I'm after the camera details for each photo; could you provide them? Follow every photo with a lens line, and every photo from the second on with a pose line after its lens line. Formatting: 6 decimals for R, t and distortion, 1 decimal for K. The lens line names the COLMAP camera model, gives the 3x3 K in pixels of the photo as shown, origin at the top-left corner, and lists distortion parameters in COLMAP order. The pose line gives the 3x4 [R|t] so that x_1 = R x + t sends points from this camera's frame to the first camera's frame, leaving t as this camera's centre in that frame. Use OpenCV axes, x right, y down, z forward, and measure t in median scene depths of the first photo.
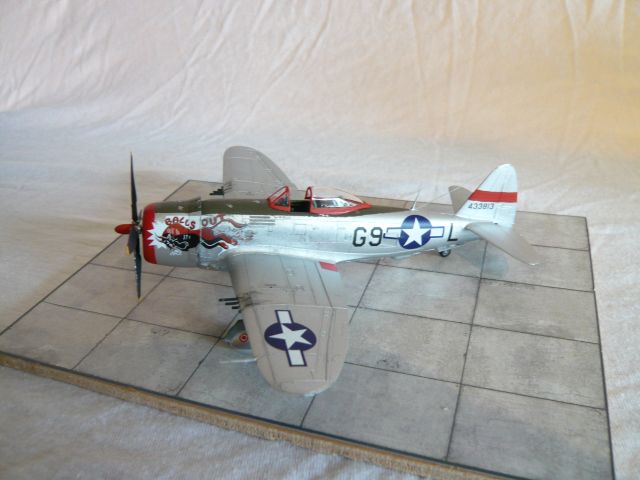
lens RADIAL K [[546.2, 0, 324.0], [0, 546.2, 238.3], [0, 0, 1]] dist [-0.083514, 0.017258]
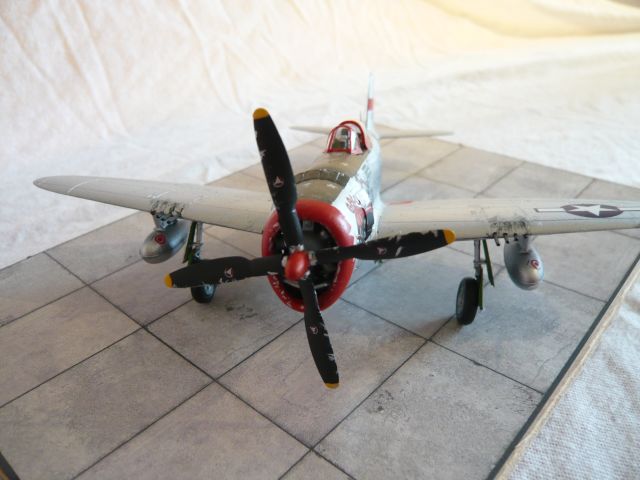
lens RADIAL K [[546.2, 0, 321.7], [0, 546.2, 241.7], [0, 0, 1]] dist [-0.083514, 0.017258]
pose [[0.376503, -0.412741, 0.829391, -0.709466], [0.472862, 0.855483, 0.211069, -0.122035], [-0.796647, 0.312719, 0.517262, 0.669008]]
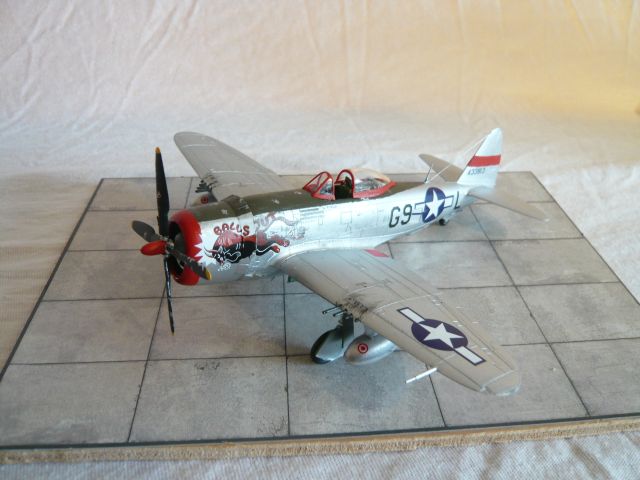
lens RADIAL K [[546.2, 0, 320.5], [0, 546.2, 240.9], [0, 0, 1]] dist [-0.083514, 0.017258]
pose [[0.912567, -0.154219, 0.378733, -0.412324], [0.133310, 0.987759, 0.081000, -0.054945], [-0.386589, -0.023429, 0.921955, 0.176704]]
